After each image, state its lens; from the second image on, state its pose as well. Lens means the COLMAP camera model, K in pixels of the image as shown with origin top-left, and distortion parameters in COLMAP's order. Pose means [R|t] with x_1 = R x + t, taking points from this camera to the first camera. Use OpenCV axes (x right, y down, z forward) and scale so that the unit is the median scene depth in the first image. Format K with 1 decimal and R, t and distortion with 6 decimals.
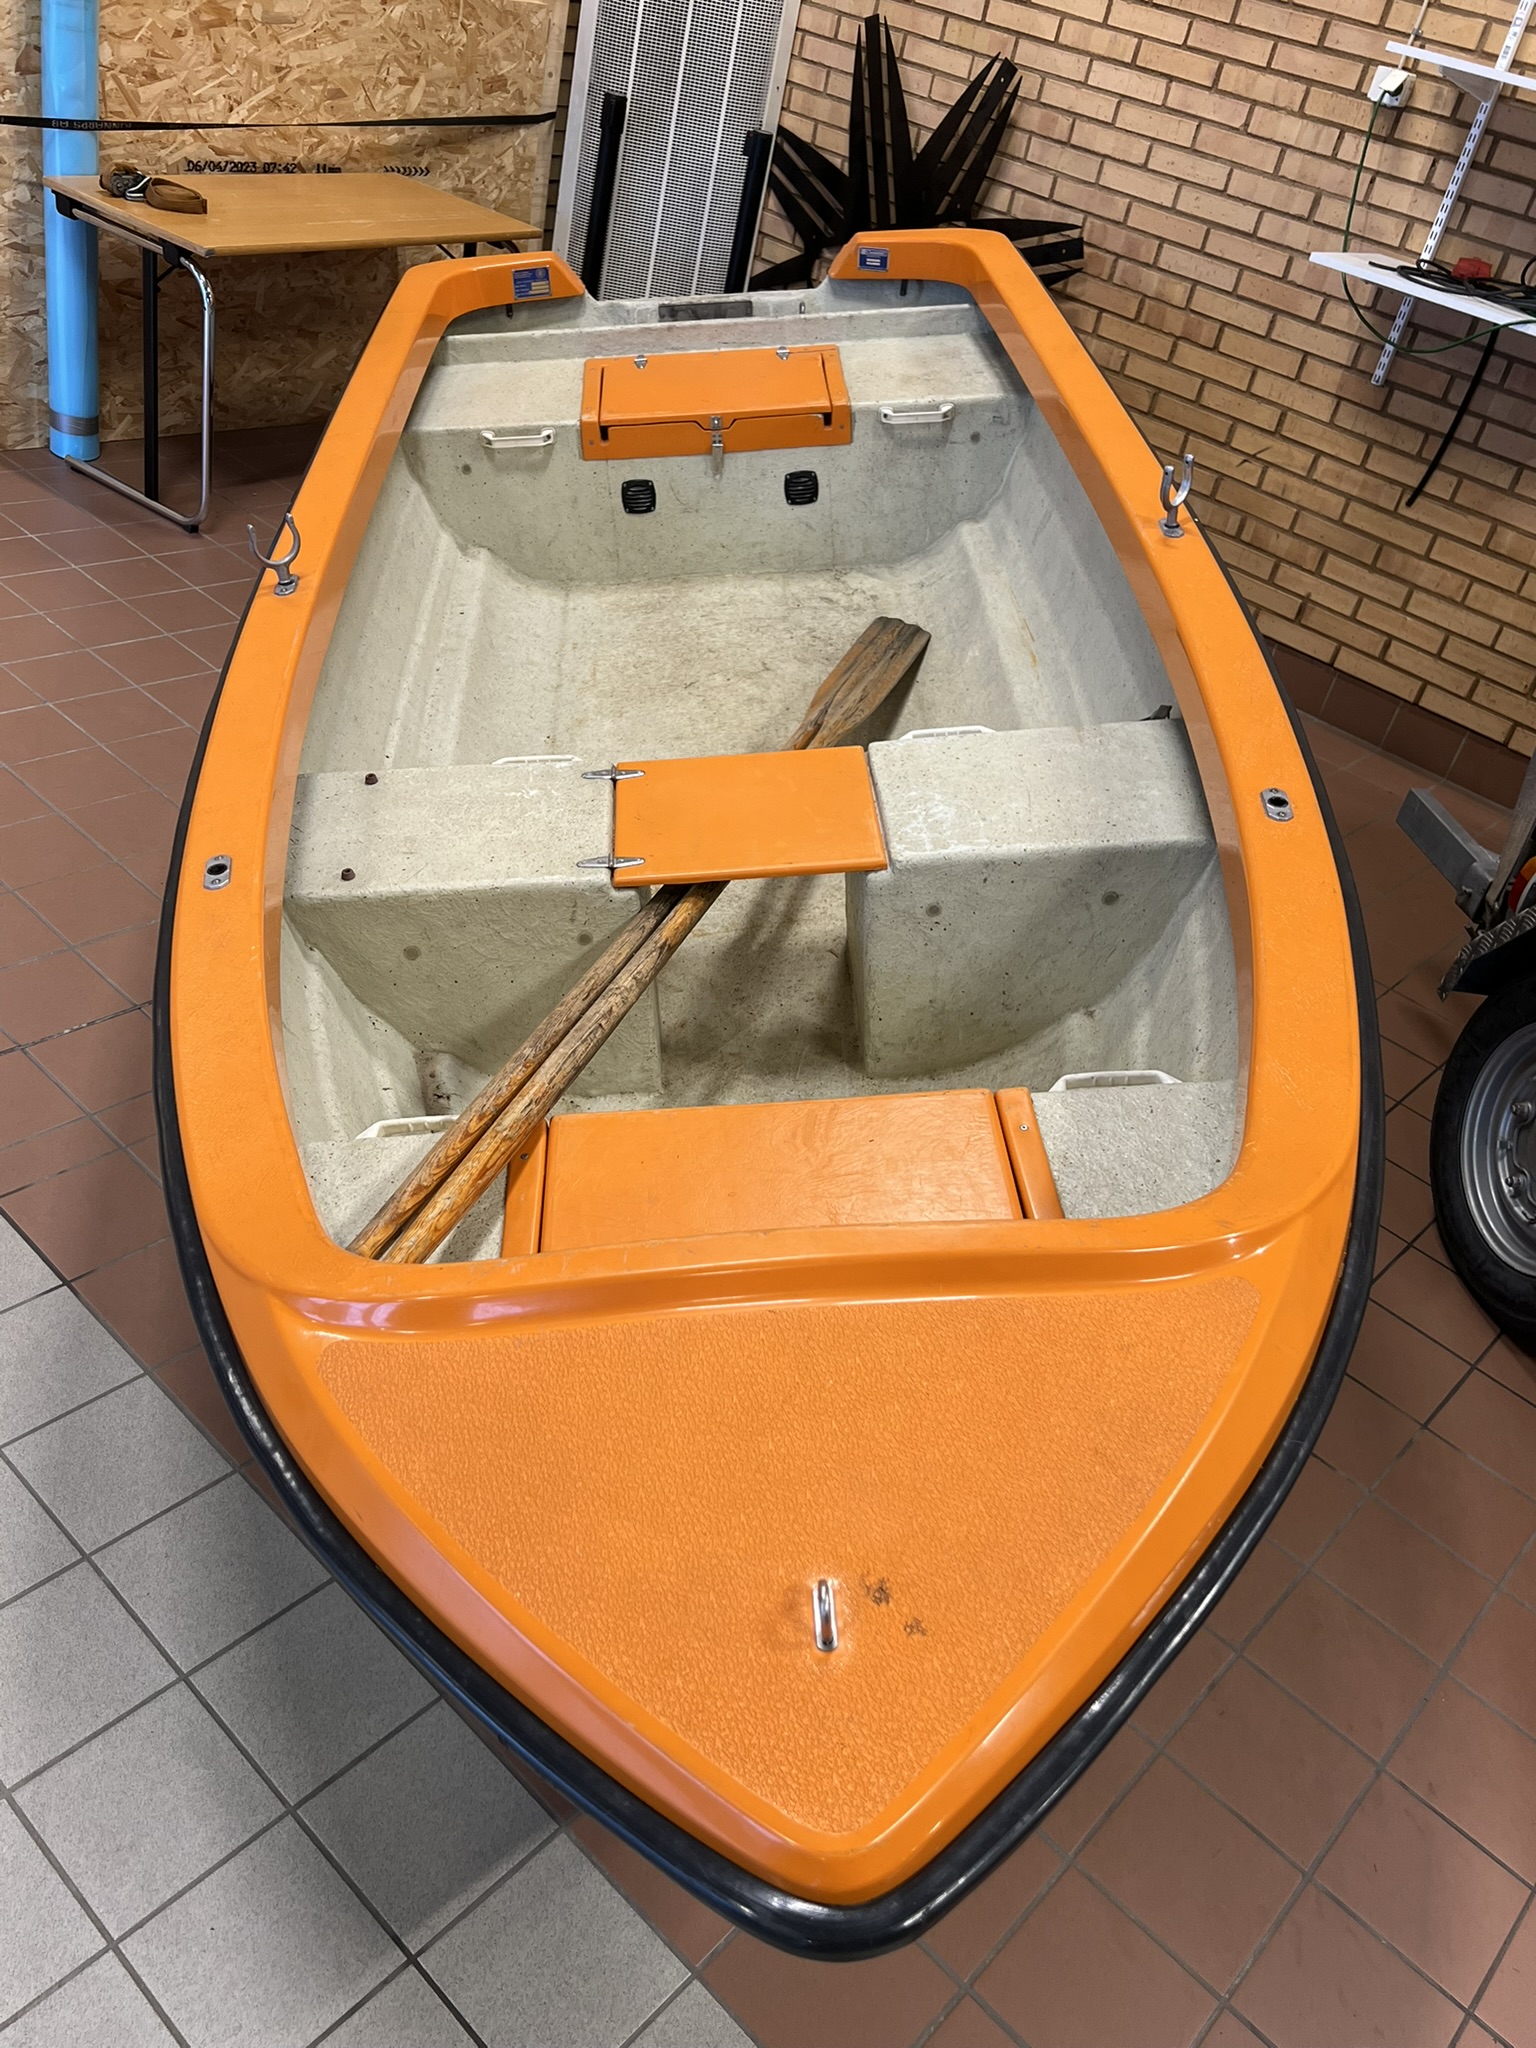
lens RADIAL K [[1652.4, 0, 768.0], [0, 1652.4, 1024.0], [0, 0, 1]] dist [0.047661, -0.055478]
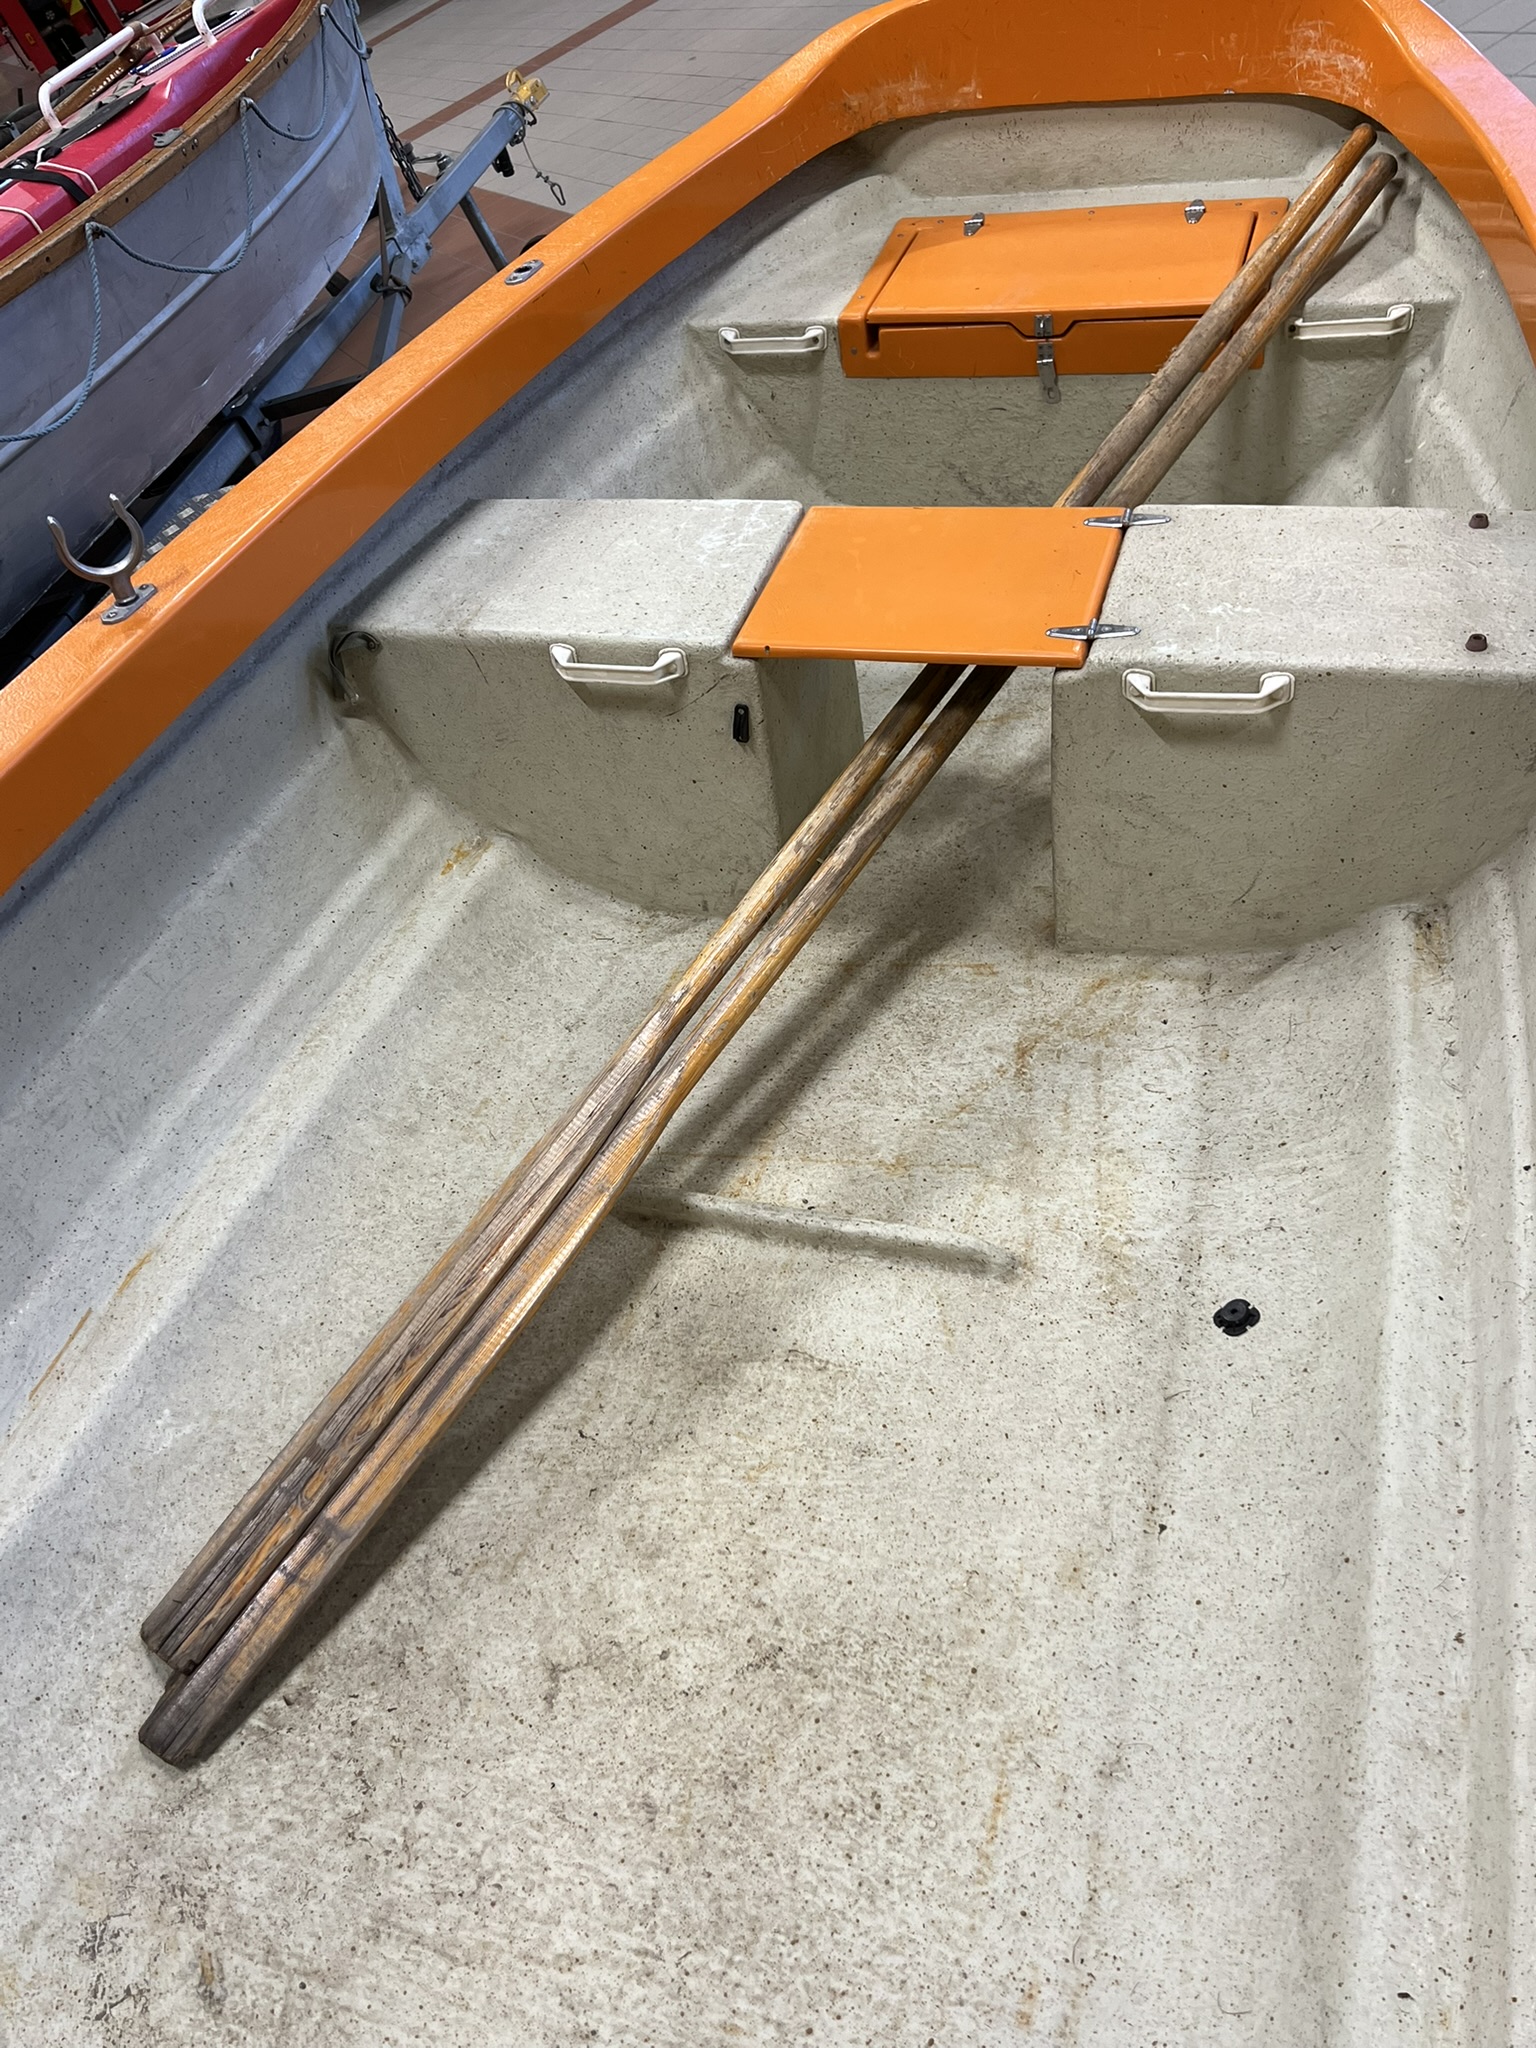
lens RADIAL K [[1665.8, 0, 707.4], [0, 1665.8, 1024.2], [0, 0, 1]] dist [0.053772, -0.067658]
pose [[-0.911948, -0.115013, 0.393857, -0.154635], [0.376827, 0.145012, 0.914862, -0.529772], [-0.162335, 0.982722, -0.088904, 0.804954]]
